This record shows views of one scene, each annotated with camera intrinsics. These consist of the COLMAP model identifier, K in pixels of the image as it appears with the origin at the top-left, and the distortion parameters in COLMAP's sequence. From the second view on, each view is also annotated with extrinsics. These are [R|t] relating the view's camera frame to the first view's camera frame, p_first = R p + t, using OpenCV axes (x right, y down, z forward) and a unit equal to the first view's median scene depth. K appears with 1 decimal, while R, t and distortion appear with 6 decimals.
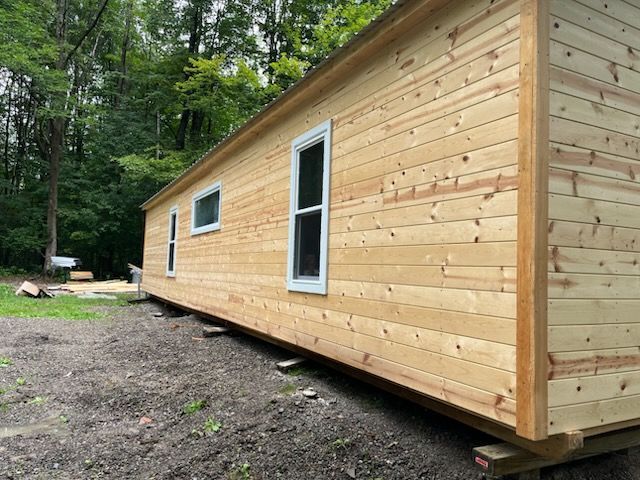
lens RADIAL K [[481.9, 0, 318.6], [0, 481.9, 240.0], [0, 0, 1]] dist [0.061704, -0.075924]
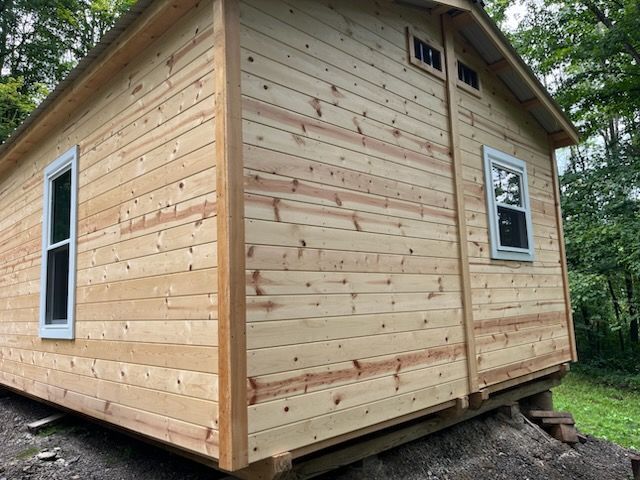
lens RADIAL K [[481.9, 0, 326.8], [0, 481.9, 242.7], [0, 0, 1]] dist [0.061704, -0.075924]
pose [[0.952334, -0.032406, 0.303330, 0.282265], [0.052552, 0.996904, -0.058488, 0.019811], [-0.300495, 0.071640, 0.951089, -0.010046]]
